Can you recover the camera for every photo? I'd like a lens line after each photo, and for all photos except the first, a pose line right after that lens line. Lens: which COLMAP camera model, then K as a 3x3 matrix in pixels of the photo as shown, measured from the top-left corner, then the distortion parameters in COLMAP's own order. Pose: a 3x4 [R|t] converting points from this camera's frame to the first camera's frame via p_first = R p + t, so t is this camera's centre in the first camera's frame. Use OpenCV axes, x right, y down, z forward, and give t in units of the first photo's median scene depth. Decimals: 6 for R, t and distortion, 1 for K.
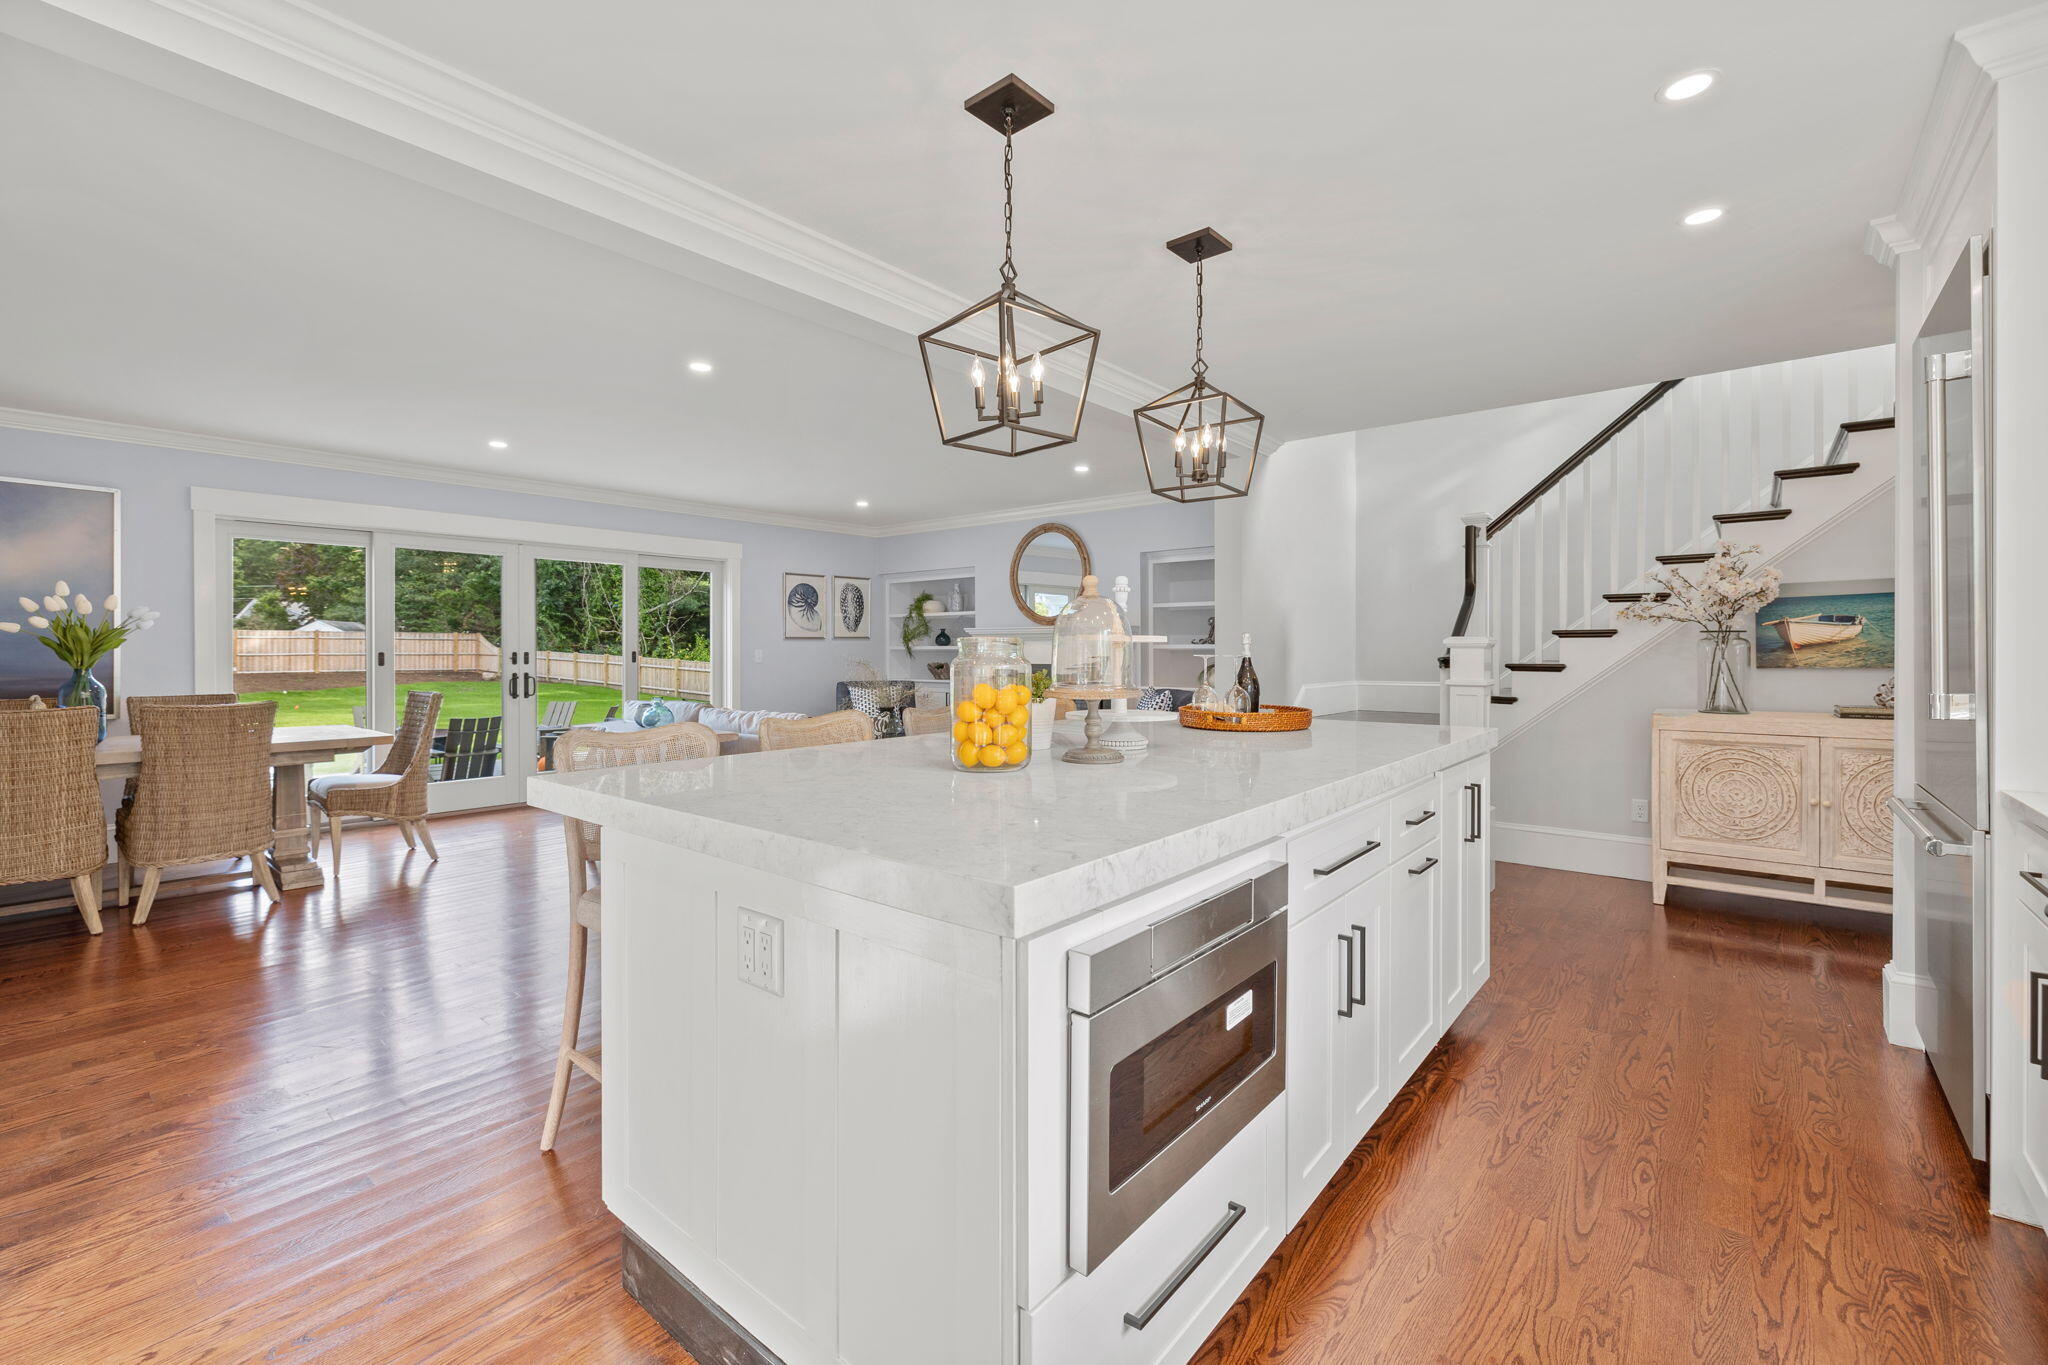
lens RADIAL K [[868.7, 0, 1029.6], [0, 868.7, 653.4], [0, 0, 1]] dist [0.001439, -0.000107]
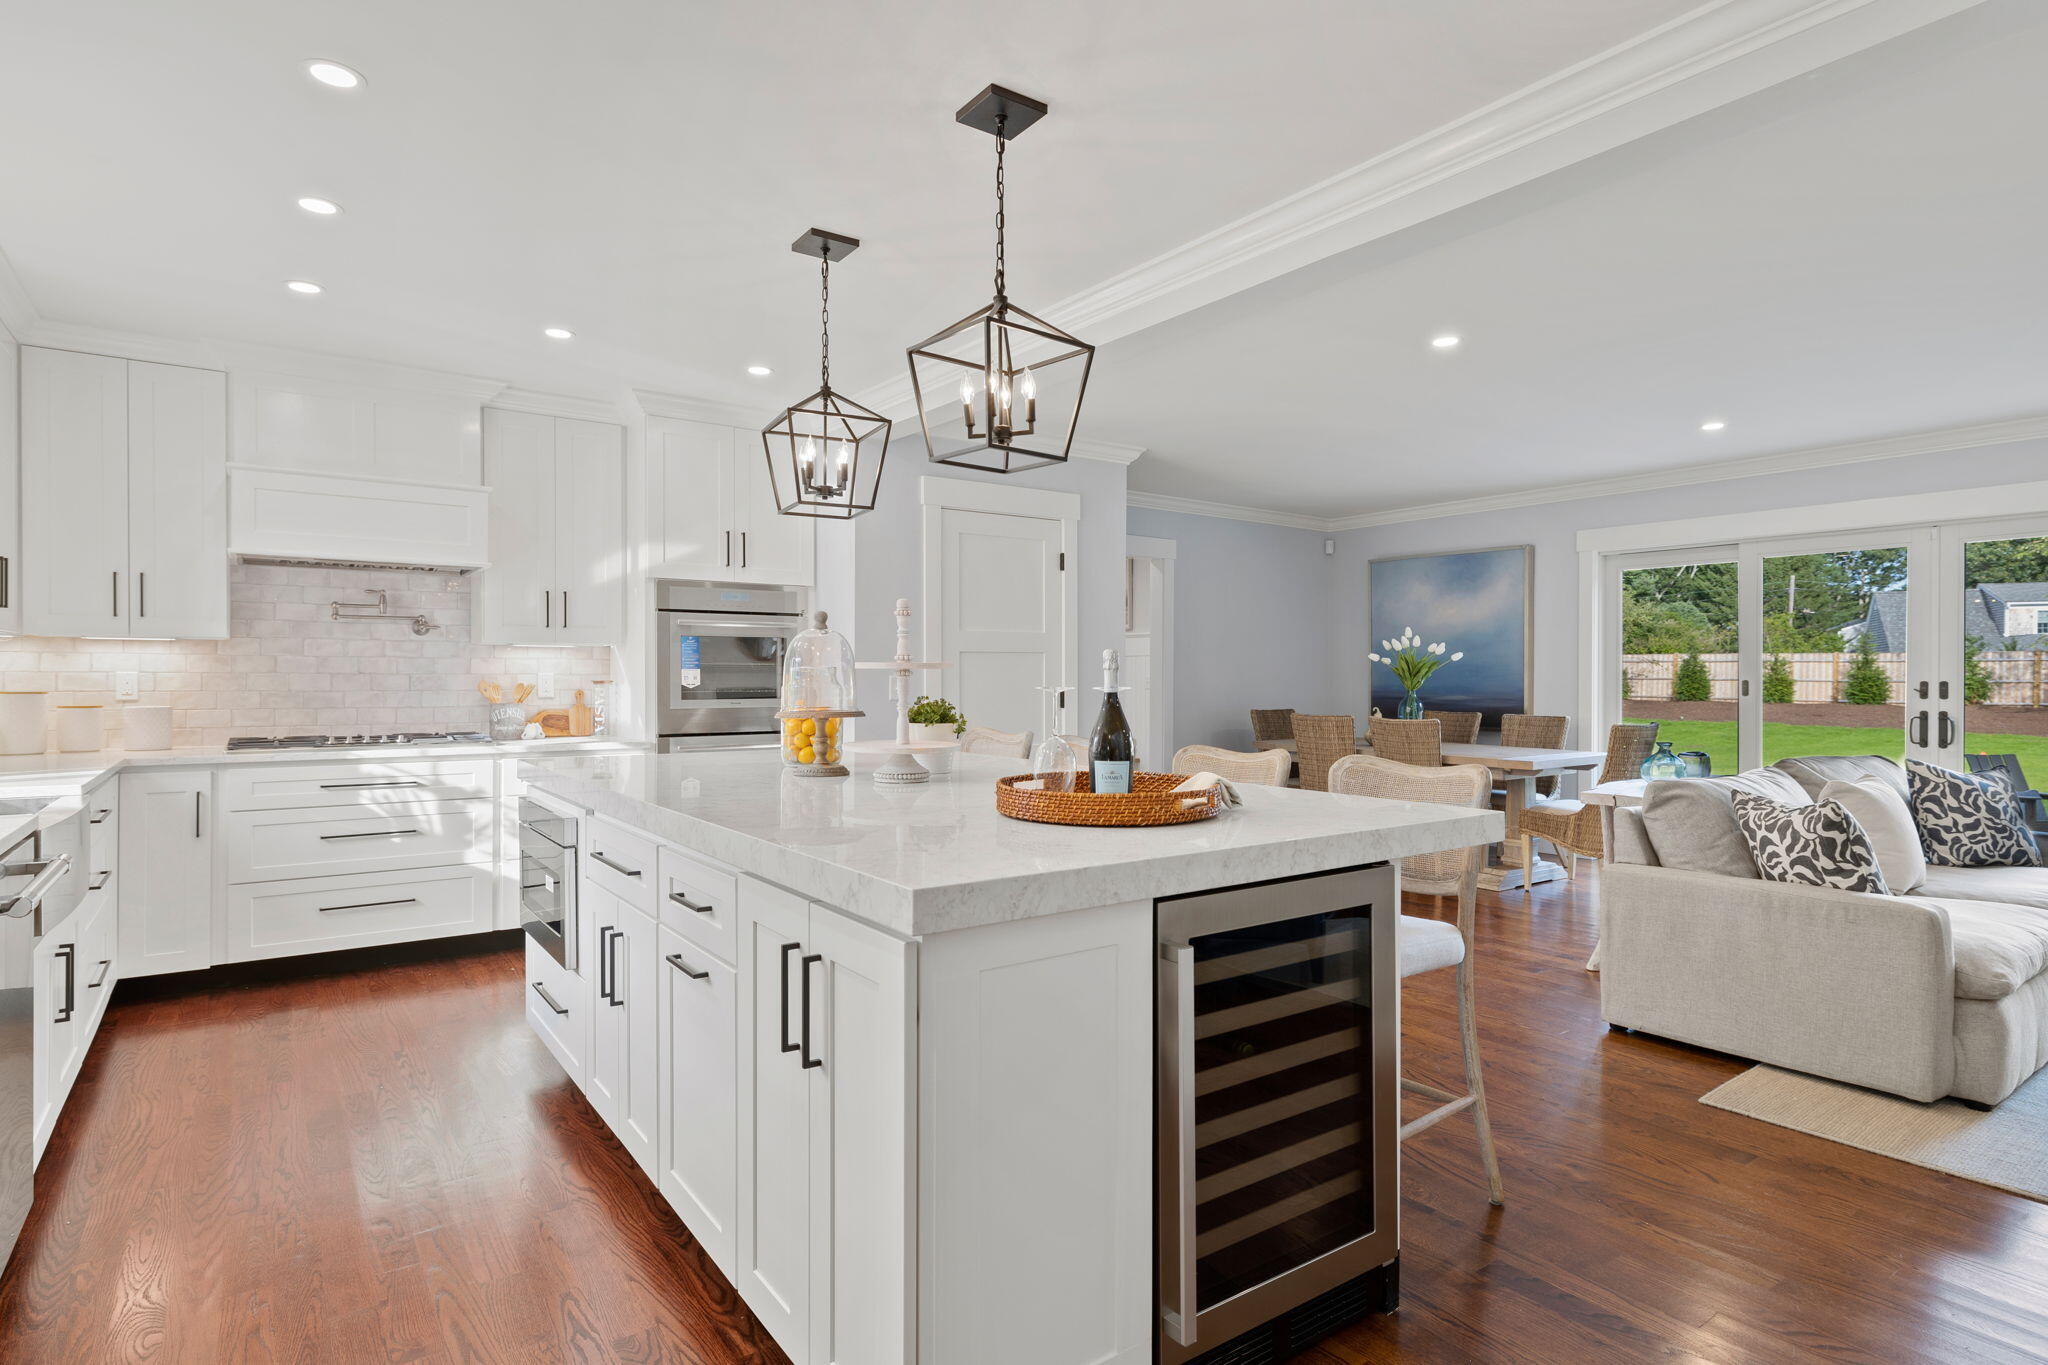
lens RADIAL K [[1086.4, 0, 1051.3], [0, 1086.4, 686.2], [0, 0, 1]] dist [-0.002520, 0.003327]
pose [[-0.242344, 0.011770, -0.970119, 0.707355], [-0.006199, 0.999887, 0.013679, -0.008226], [0.970171, 0.009329, -0.242244, 0.842872]]
